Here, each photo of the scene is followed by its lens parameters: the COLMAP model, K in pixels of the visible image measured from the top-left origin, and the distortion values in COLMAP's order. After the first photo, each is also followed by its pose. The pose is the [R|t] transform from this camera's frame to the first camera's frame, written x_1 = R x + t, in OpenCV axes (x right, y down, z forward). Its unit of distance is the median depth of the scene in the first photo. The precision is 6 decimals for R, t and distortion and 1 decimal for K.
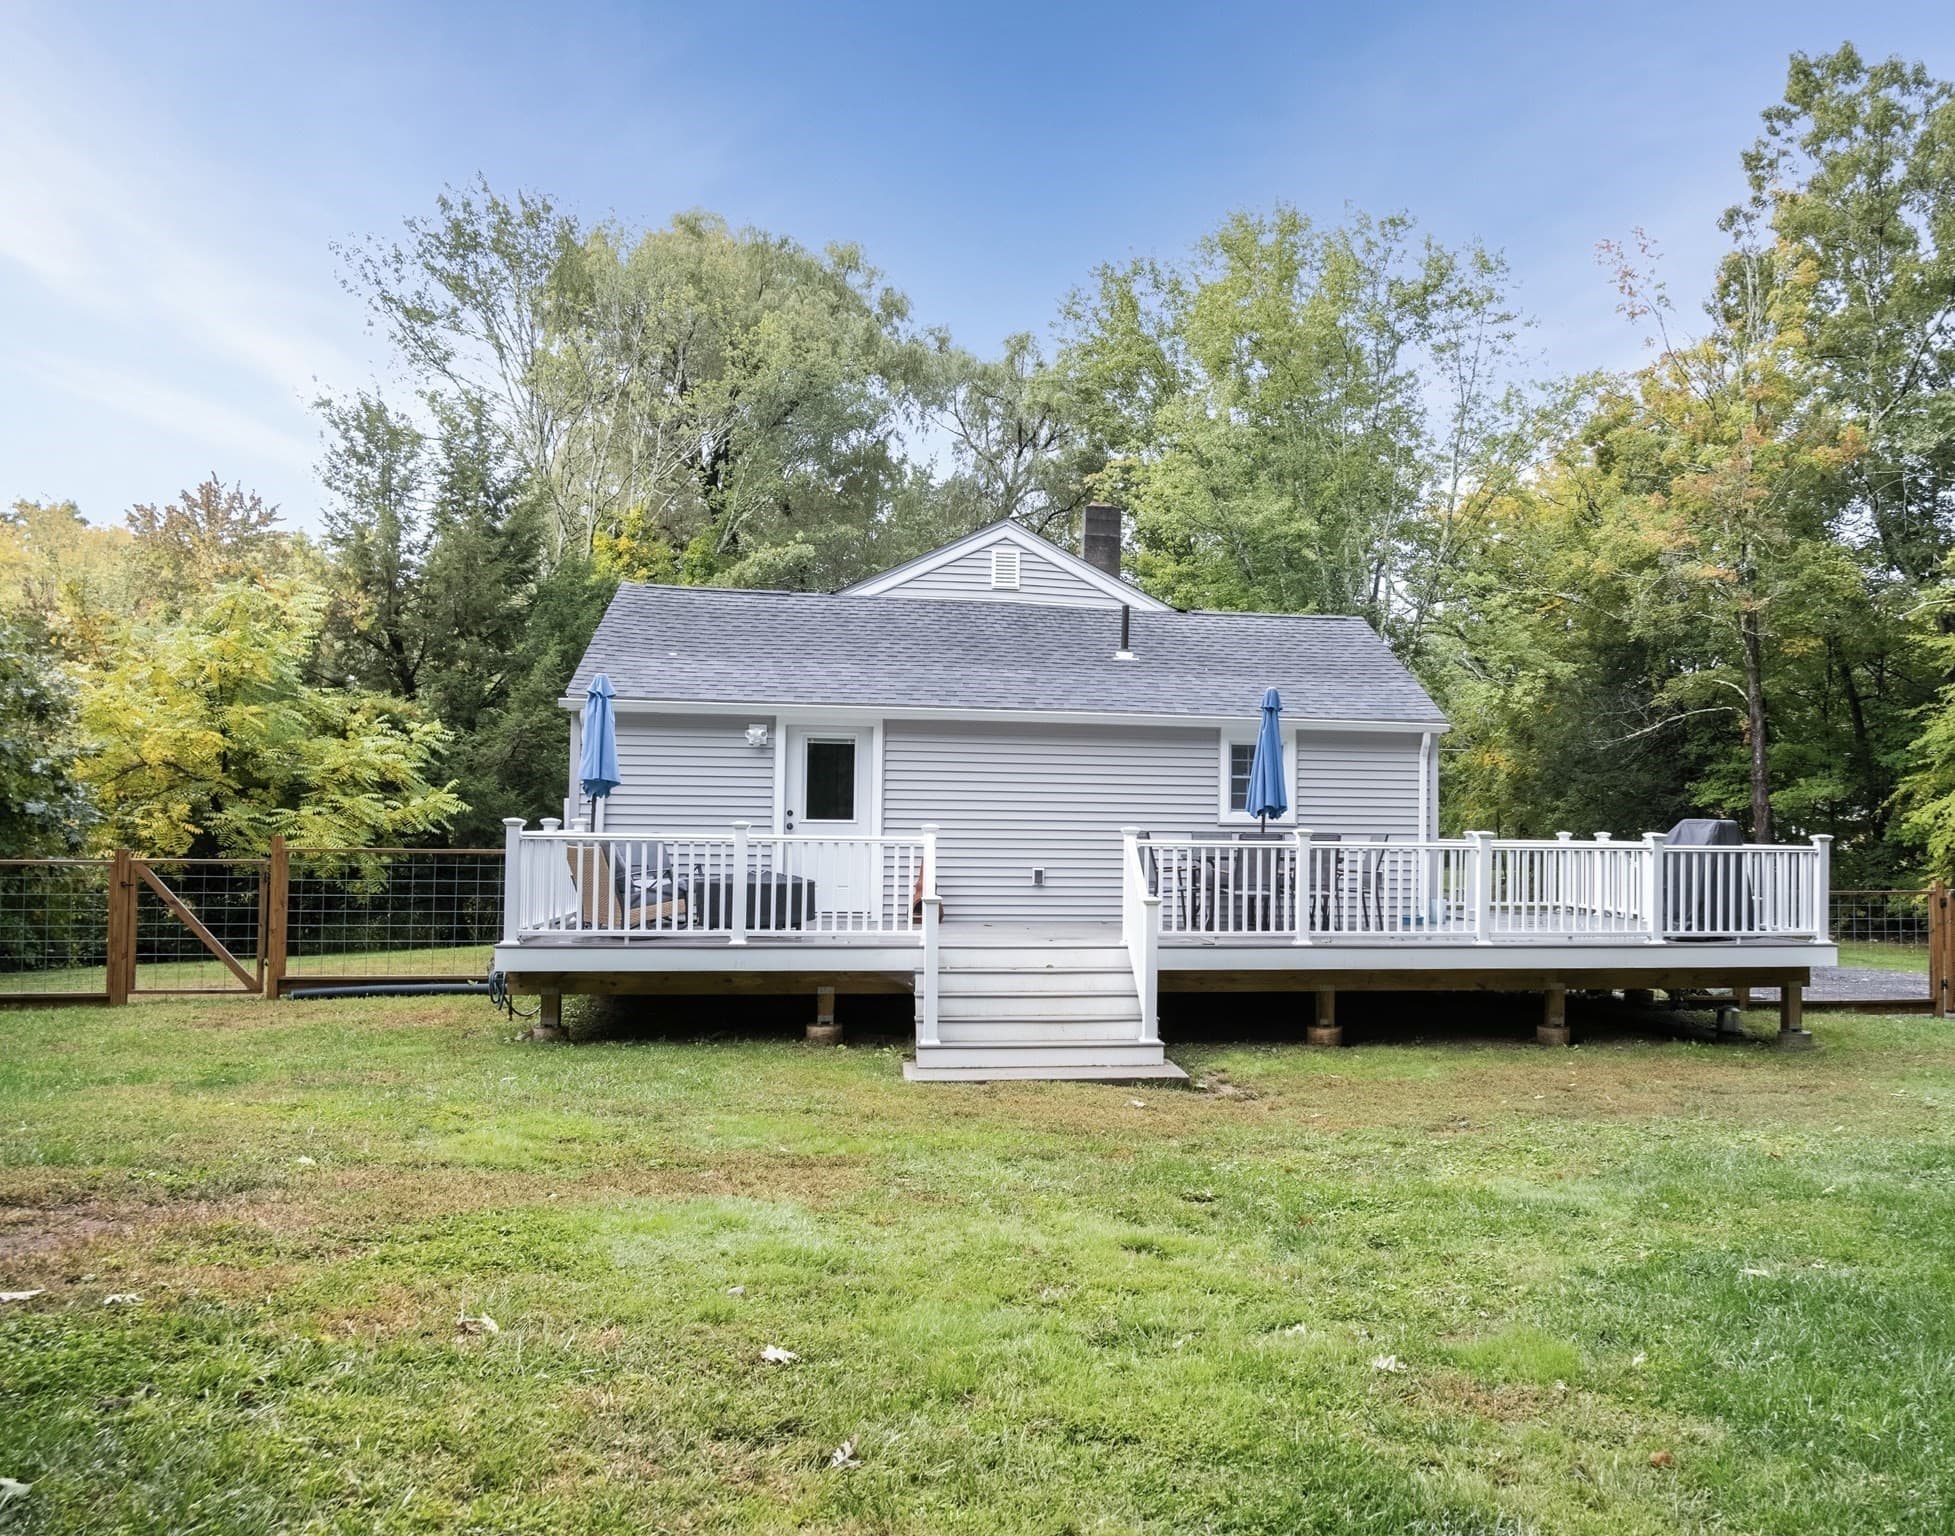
lens RADIAL K [[1542.1, 0, 977.7], [0, 1542.1, 707.5], [0, 0, 1]] dist [-0.008884, -0.005361]
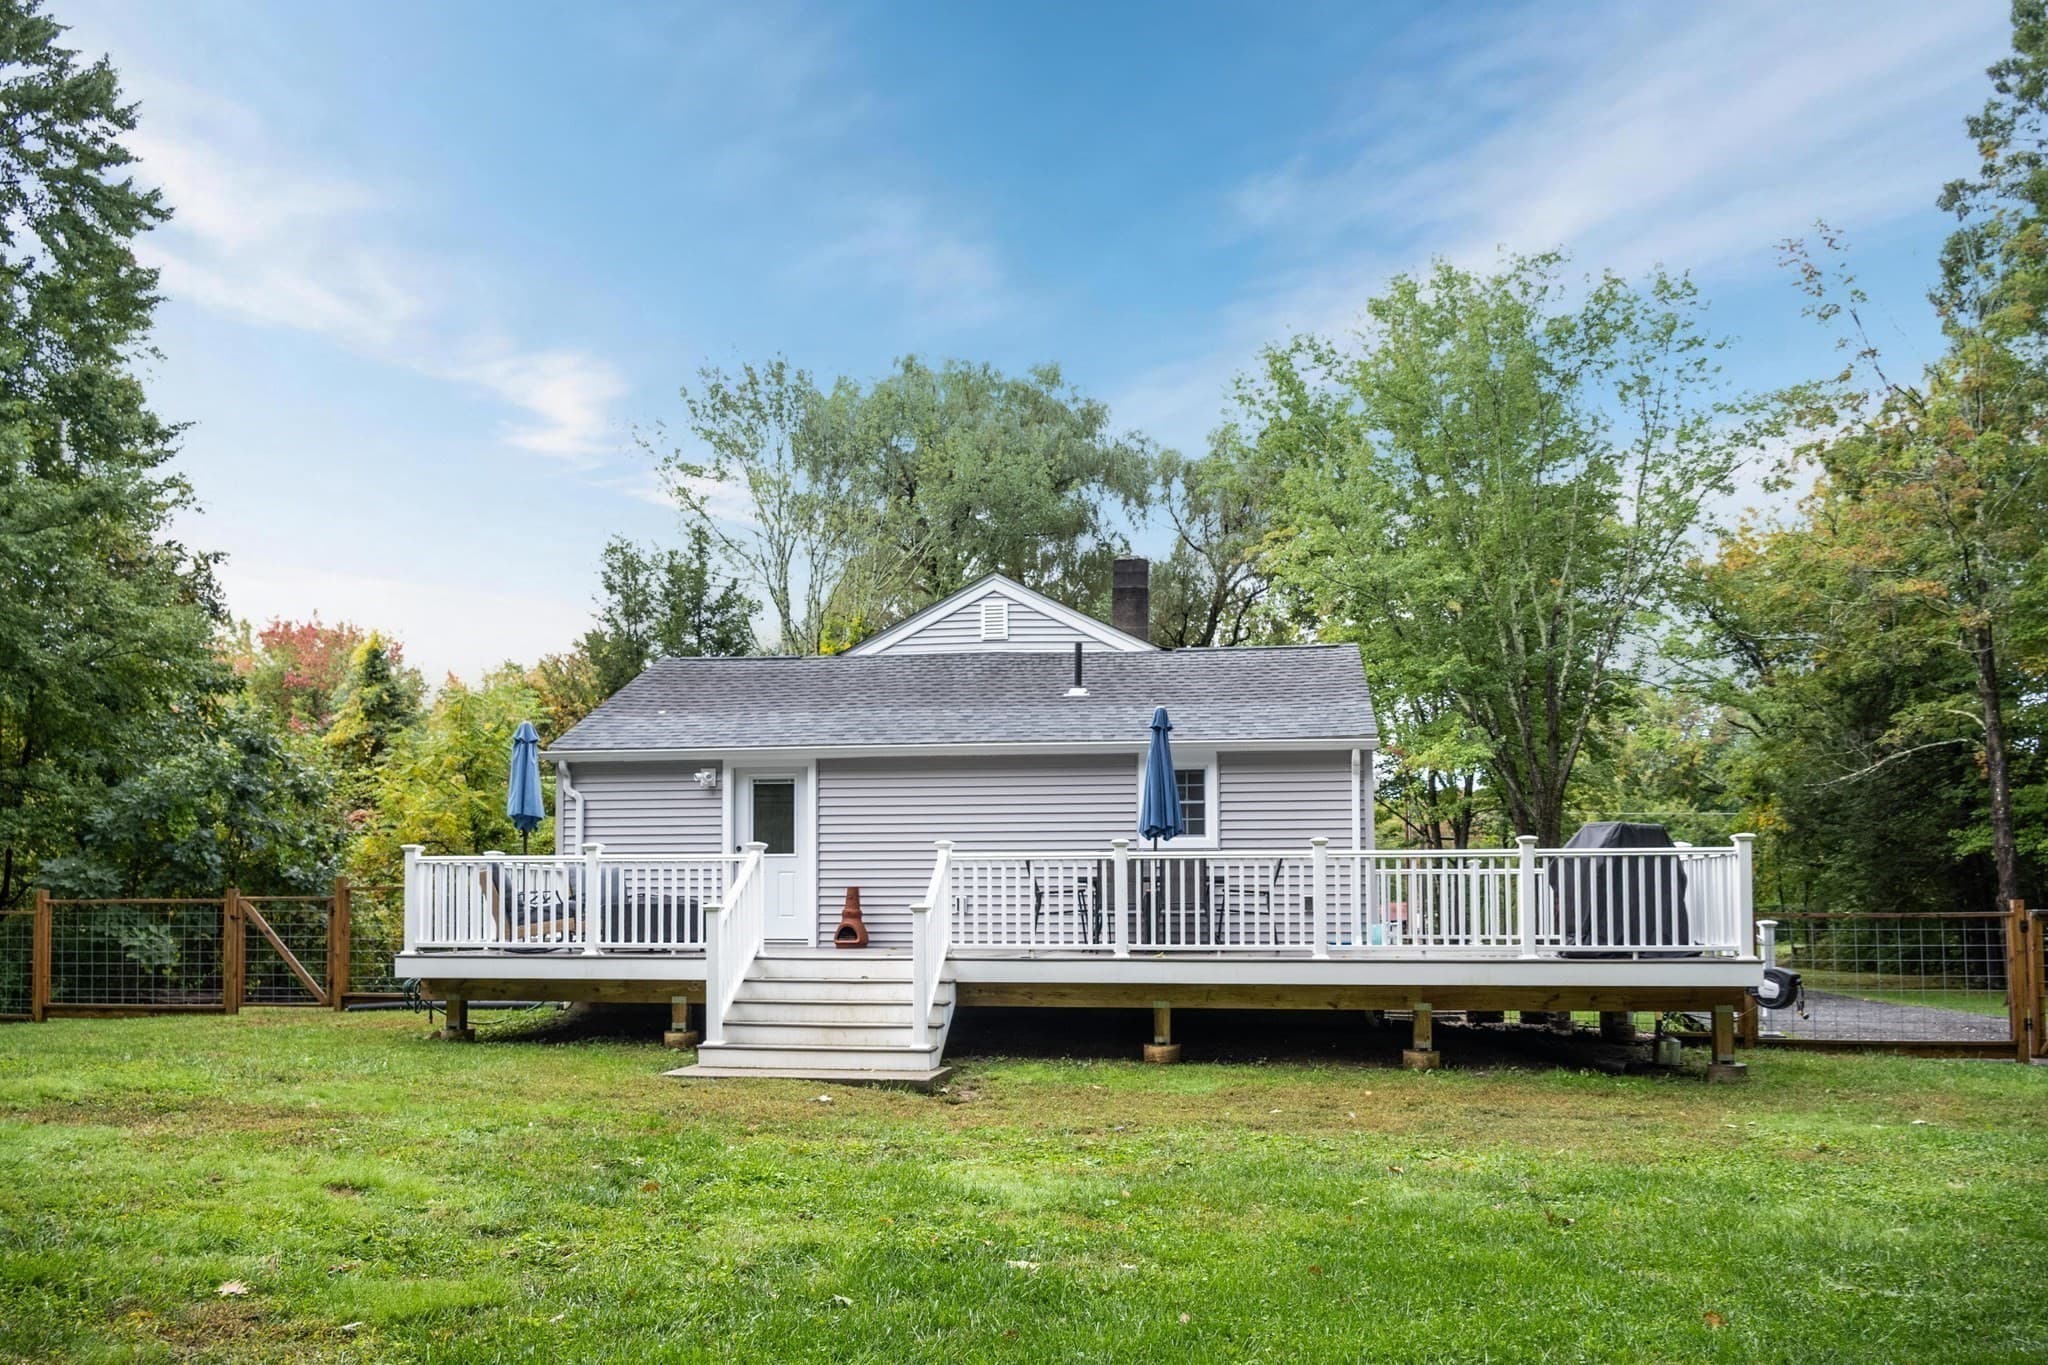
lens RADIAL K [[1380.1, 0, 1019.6], [0, 1380.1, 807.6], [0, 0, 1]] dist [-0.003483, 0.001523]
pose [[0.951537, -0.035993, -0.305422, 0.338349], [0.031806, 0.999320, -0.018674, 0.059132], [0.305887, 0.008055, 0.952034, 0.120756]]
